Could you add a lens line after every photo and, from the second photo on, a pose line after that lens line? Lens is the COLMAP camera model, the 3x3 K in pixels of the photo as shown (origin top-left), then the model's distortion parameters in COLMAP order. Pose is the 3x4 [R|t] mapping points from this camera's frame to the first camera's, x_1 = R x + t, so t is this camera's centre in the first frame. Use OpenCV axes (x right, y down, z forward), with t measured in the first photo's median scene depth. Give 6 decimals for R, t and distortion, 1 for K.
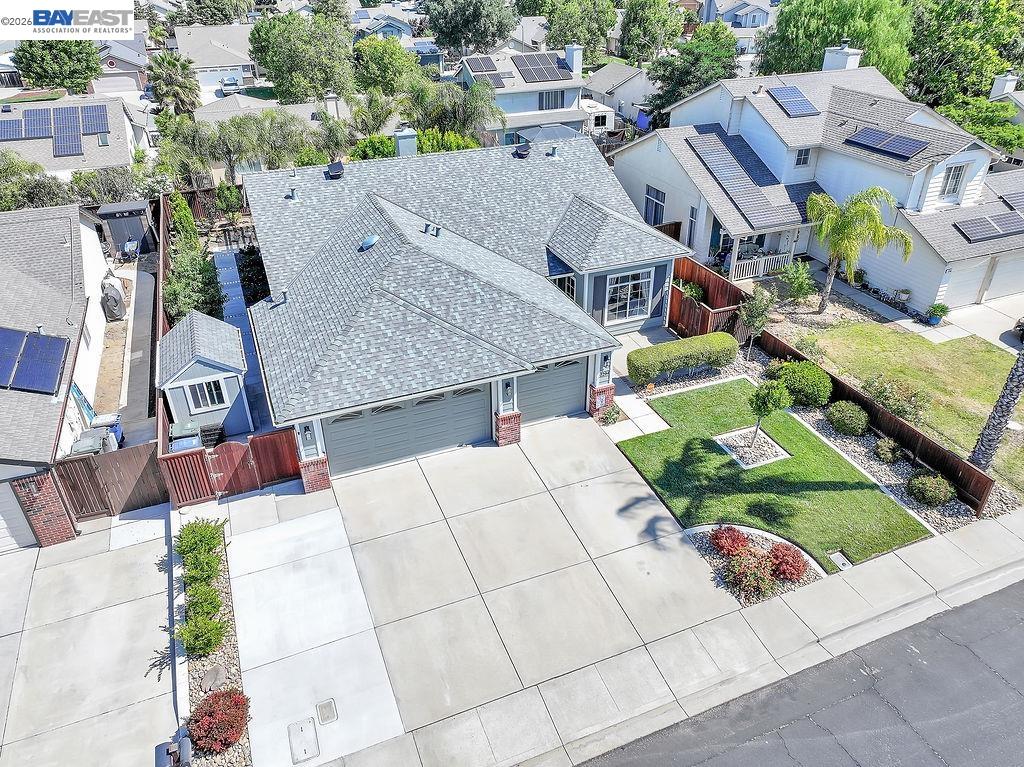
lens RADIAL K [[735.7, 0, 516.2], [0, 735.7, 380.3], [0, 0, 1]] dist [0.007456, -0.001345]
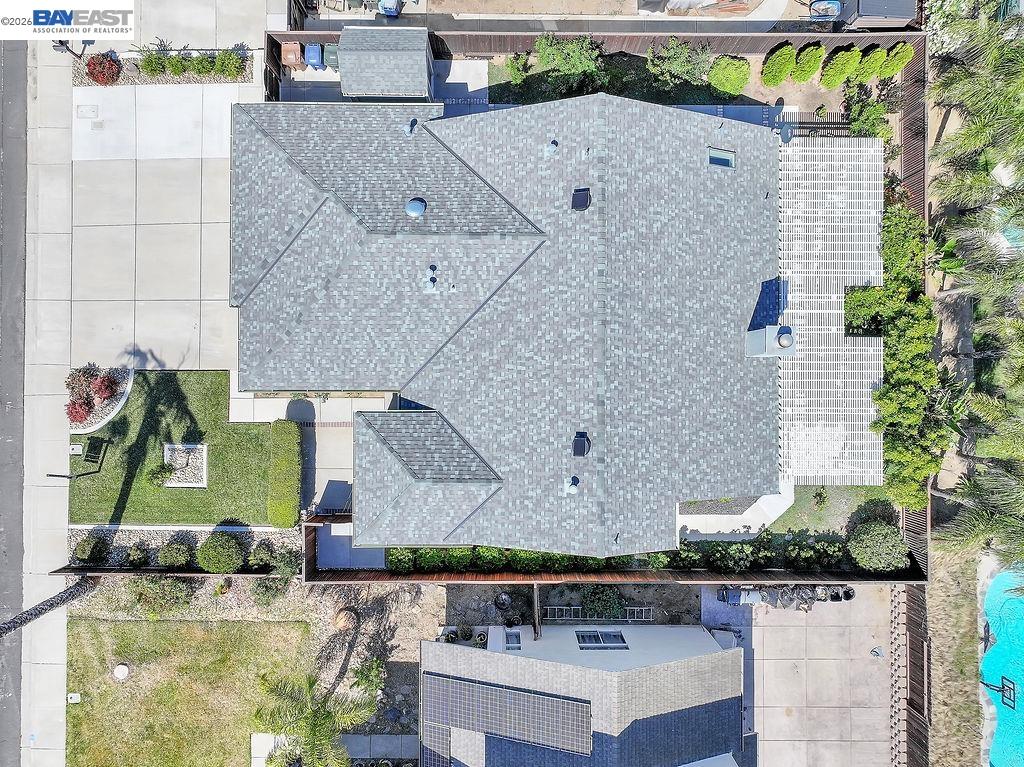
lens RADIAL K [[735.7, 0, 512.4], [0, 735.7, 380.1], [0, 0, 1]] dist [0.007456, -0.001345]
pose [[-0.381329, 0.924435, -0.002645, -0.036006], [-0.483284, -0.196914, 0.853031, -1.282931], [0.788051, 0.326564, 0.521854, 0.743380]]
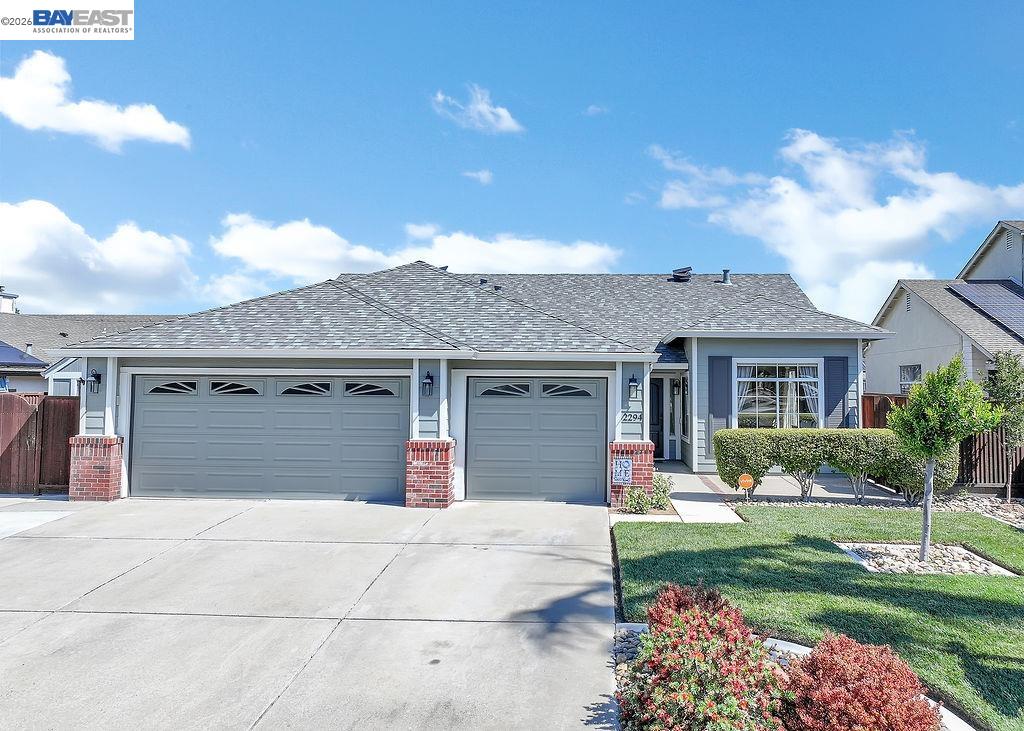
lens RADIAL K [[781.4, 0, 538.2], [0, 781.4, 335.1], [0, 0, 1]] dist [0.011345, 0.002056]
pose [[0.897702, -0.012067, -0.440438, 0.324722], [-0.241791, 0.822166, -0.515345, 0.264063], [0.368331, 0.569120, 0.735142, 0.551056]]
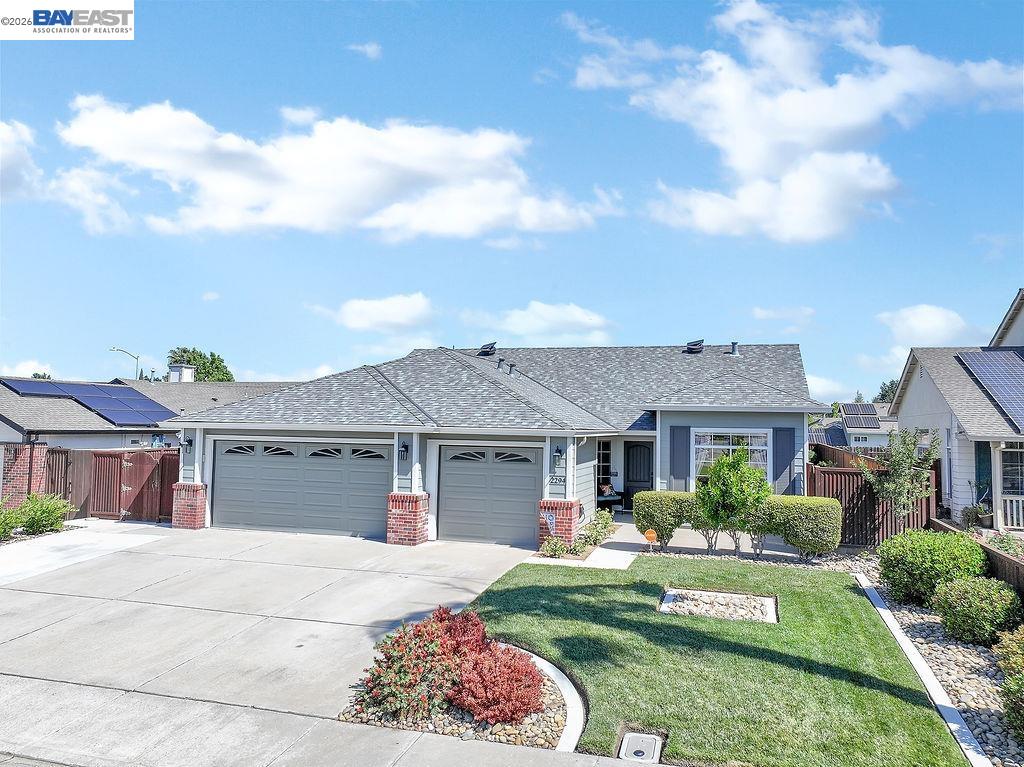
lens RADIAL K [[735.7, 0, 512.8], [0, 735.7, 384.4], [0, 0, 1]] dist [0.007456, -0.001345]
pose [[0.770671, -0.013186, -0.637097, 0.543297], [-0.350747, 0.825930, -0.441379, 0.241254], [0.532018, 0.563618, 0.631895, 0.531123]]
